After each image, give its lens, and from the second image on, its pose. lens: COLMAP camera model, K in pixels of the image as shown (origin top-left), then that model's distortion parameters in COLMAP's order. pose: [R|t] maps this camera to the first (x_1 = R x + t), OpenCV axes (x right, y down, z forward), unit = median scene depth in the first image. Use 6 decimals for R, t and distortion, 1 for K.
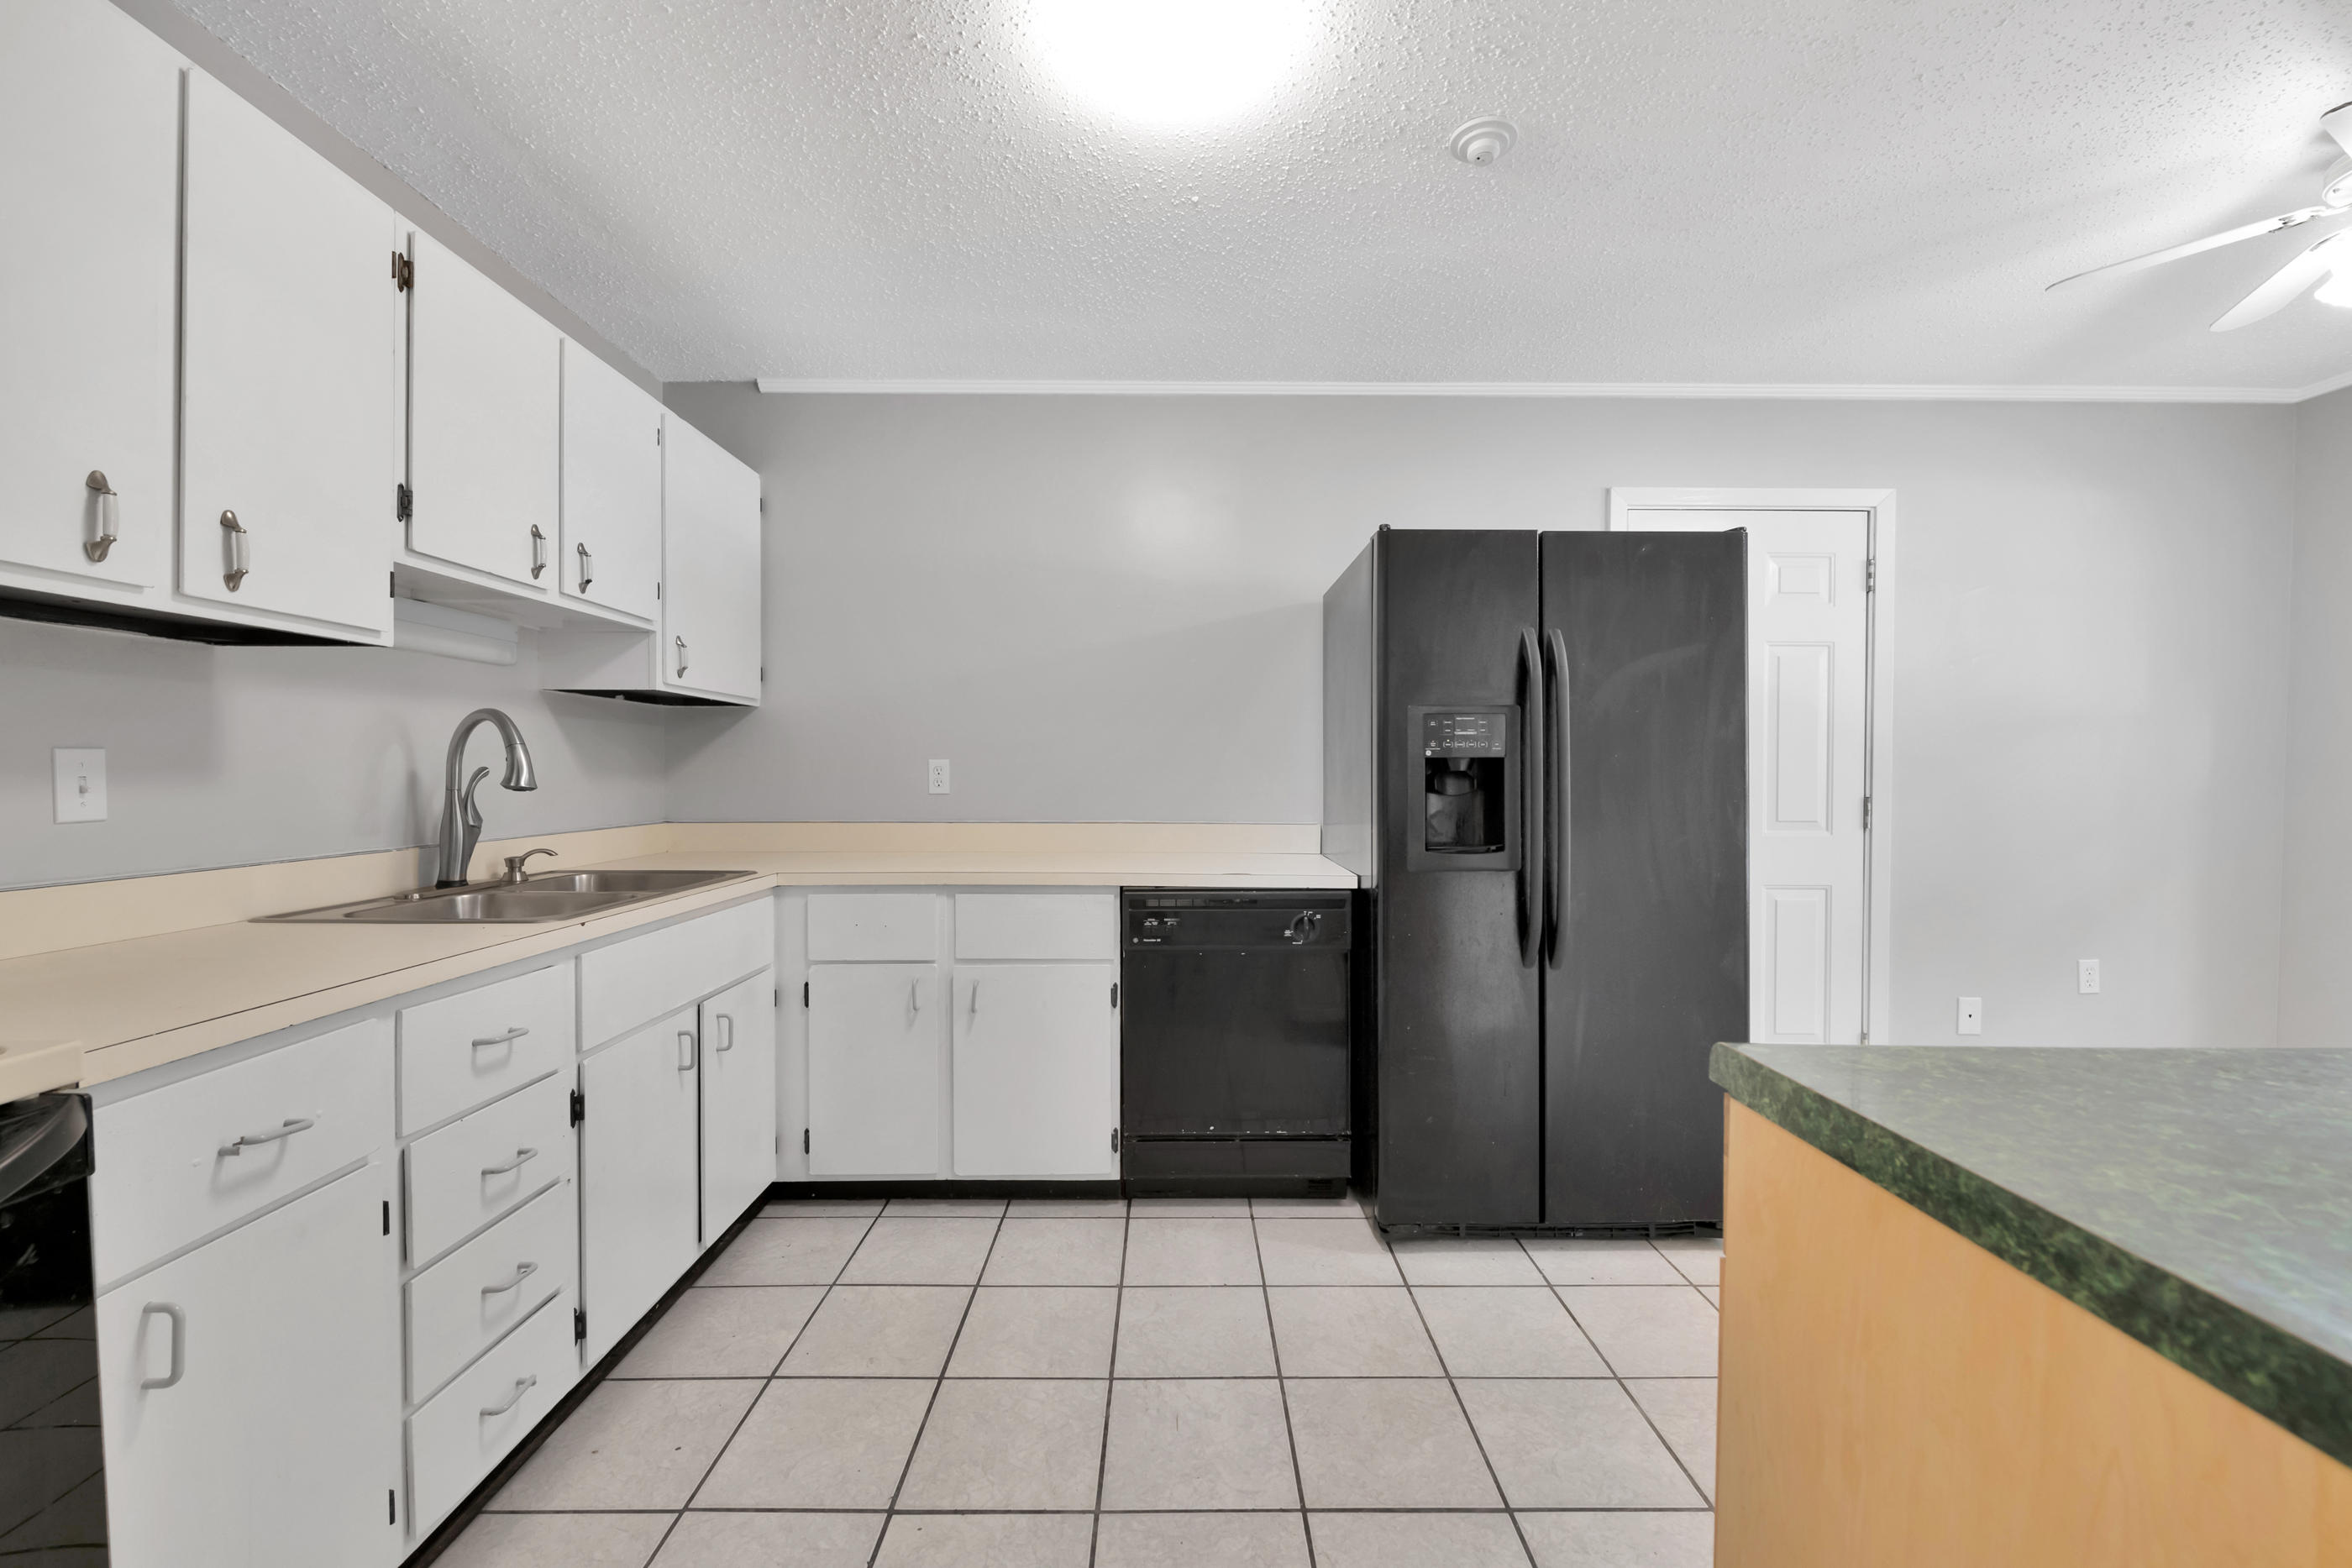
lens RADIAL K [[936.1, 0, 1187.1], [0, 936.1, 774.9], [0, 0, 1]] dist [-0.003413, -0.000790]
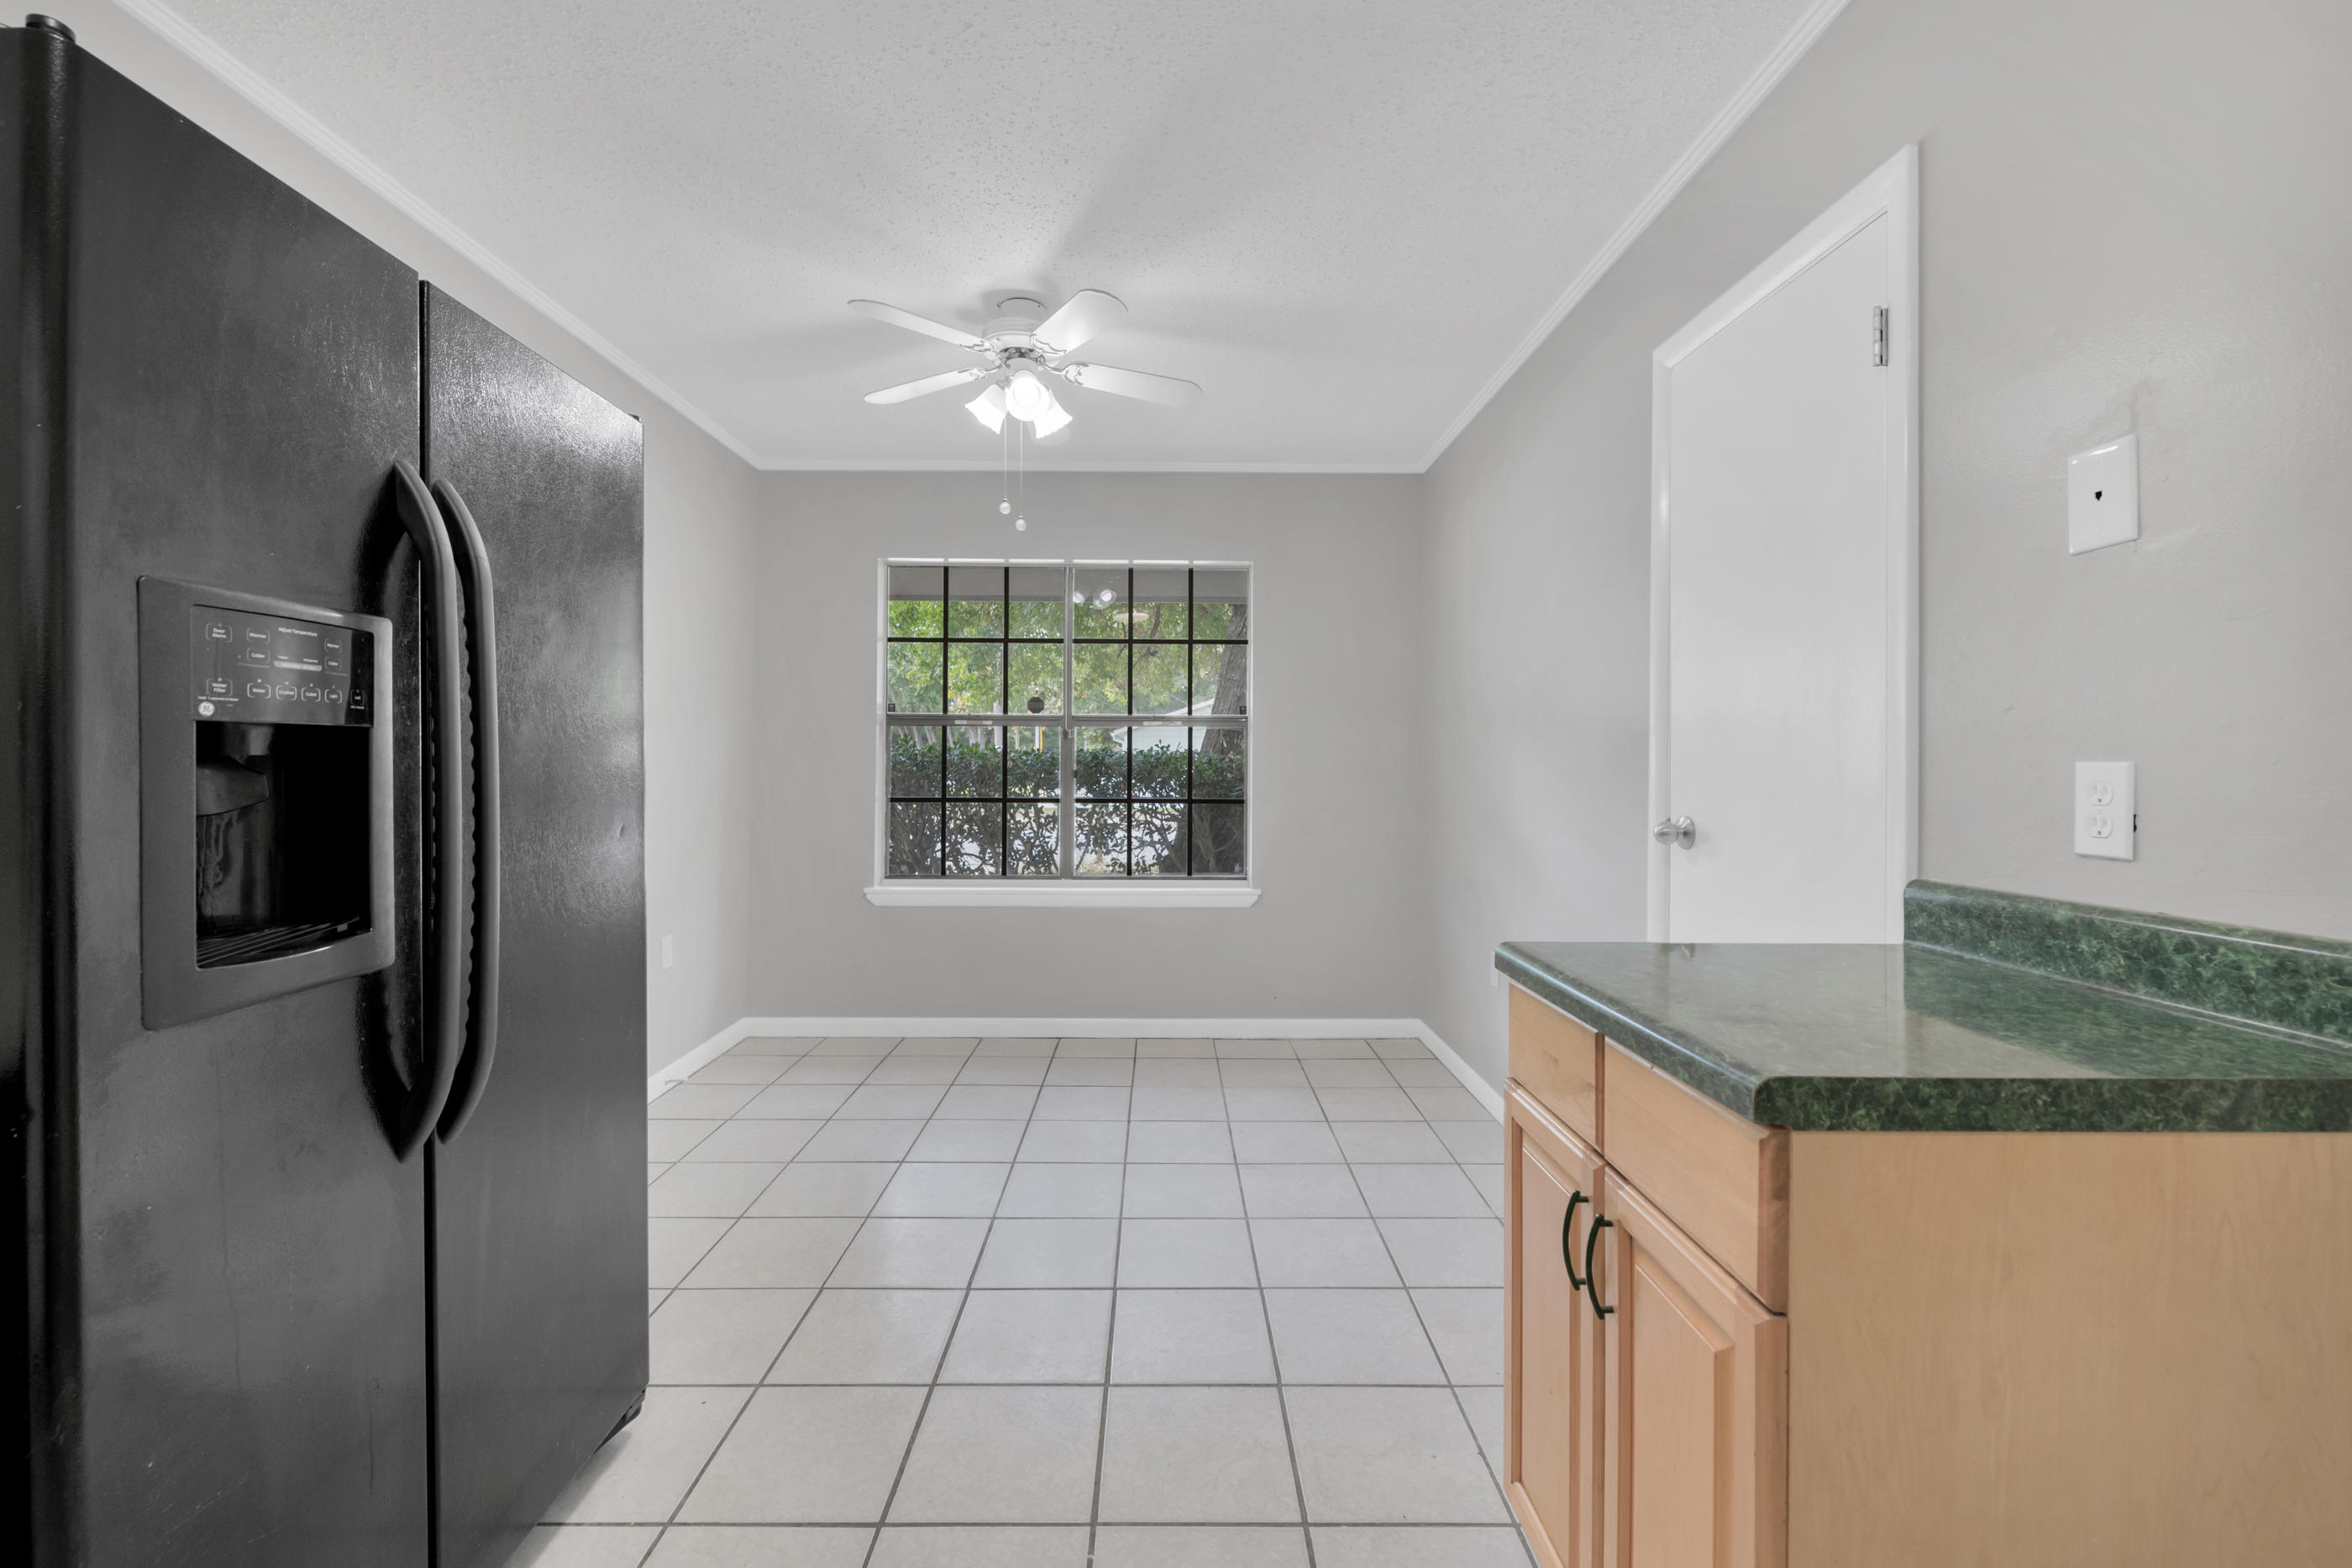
lens RADIAL K [[918.7, 0, 1179.8], [0, 918.7, 764.9], [0, 0, 1]] dist [-0.002699, -0.000591]
pose [[-0.002121, -0.007798, 0.999967, -0.151591], [-0.002413, 0.999967, 0.007793, -0.006437], [-0.999995, -0.002397, -0.002140, 0.817748]]
